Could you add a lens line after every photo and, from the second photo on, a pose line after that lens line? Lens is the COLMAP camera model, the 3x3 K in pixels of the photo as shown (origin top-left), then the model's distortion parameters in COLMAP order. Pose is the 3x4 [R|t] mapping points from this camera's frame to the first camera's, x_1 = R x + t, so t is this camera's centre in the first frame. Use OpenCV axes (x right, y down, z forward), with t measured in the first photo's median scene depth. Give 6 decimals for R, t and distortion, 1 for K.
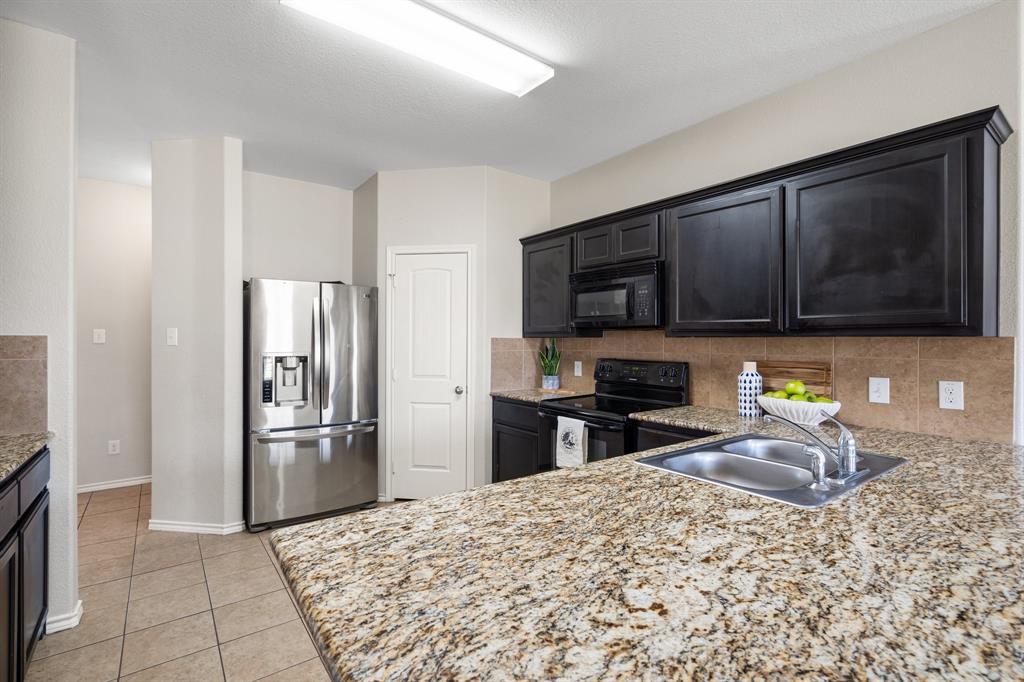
lens RADIAL K [[470.4, 0, 505.4], [0, 470.4, 338.9], [0, 0, 1]] dist [-0.001772, 0.002437]
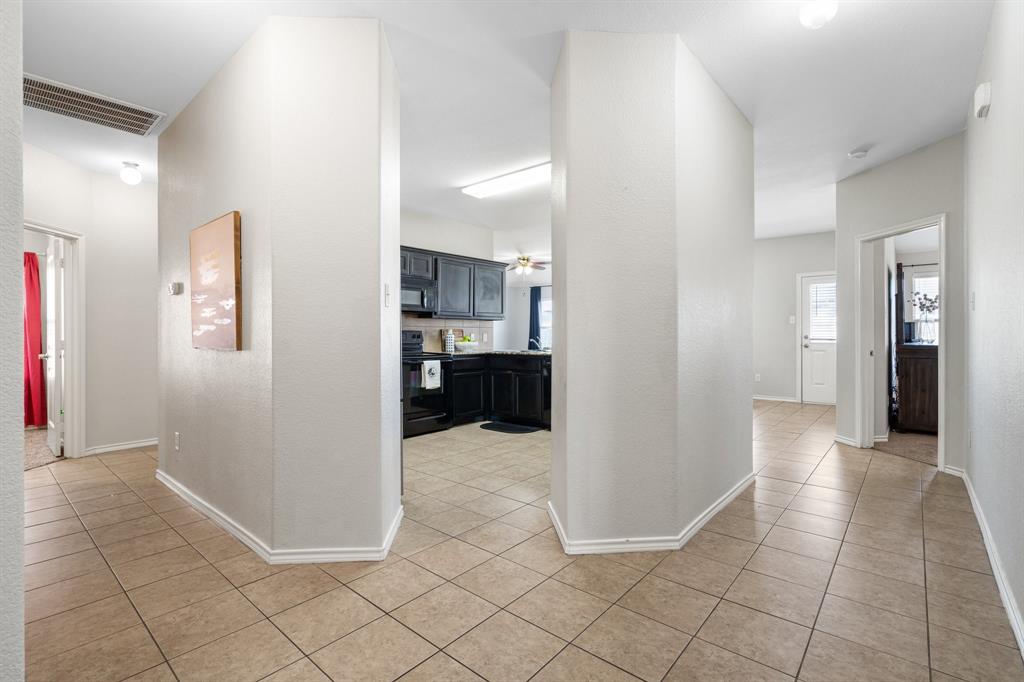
lens RADIAL K [[470.4, 0, 510.5], [0, 470.4, 337.3], [0, 0, 1]] dist [-0.001772, 0.002437]
pose [[-0.218586, -0.008376, 0.975782, -1.530091], [0.001968, 0.999957, 0.009024, 0.055504], [-0.975816, 0.003893, -0.218561, 0.978565]]
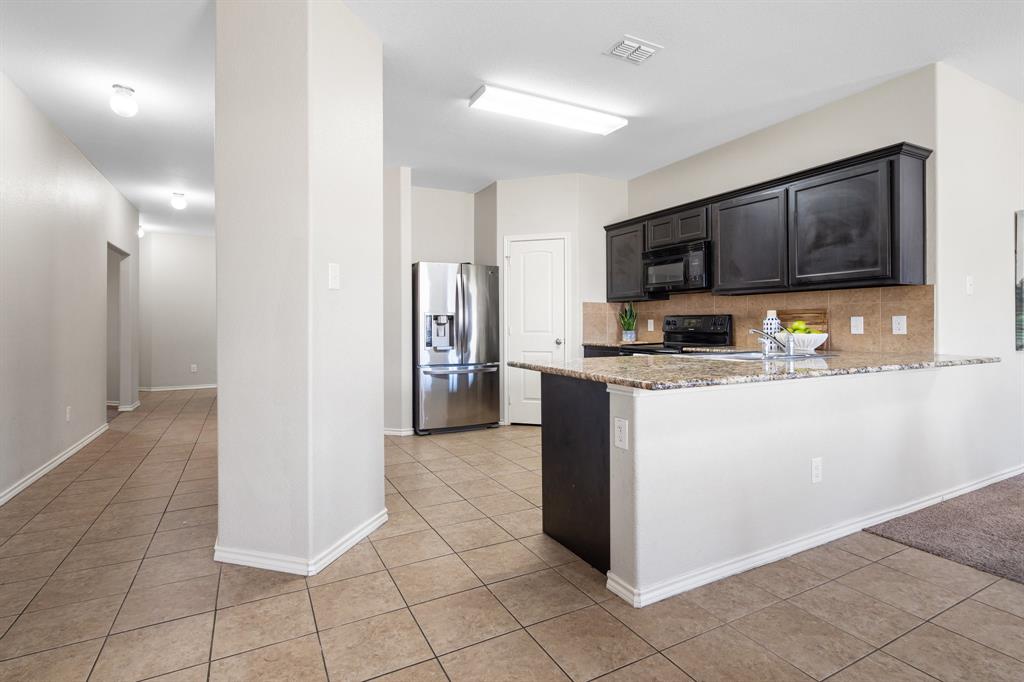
lens RADIAL K [[496.4, 0, 503.6], [0, 496.4, 321.3], [0, 0, 1]] dist [0.005350, 0.001170]
pose [[0.986804, -0.007888, -0.161727, -0.027966], [0.007251, 0.999963, -0.004530, 0.065648], [0.161757, 0.003297, 0.986825, -0.486124]]
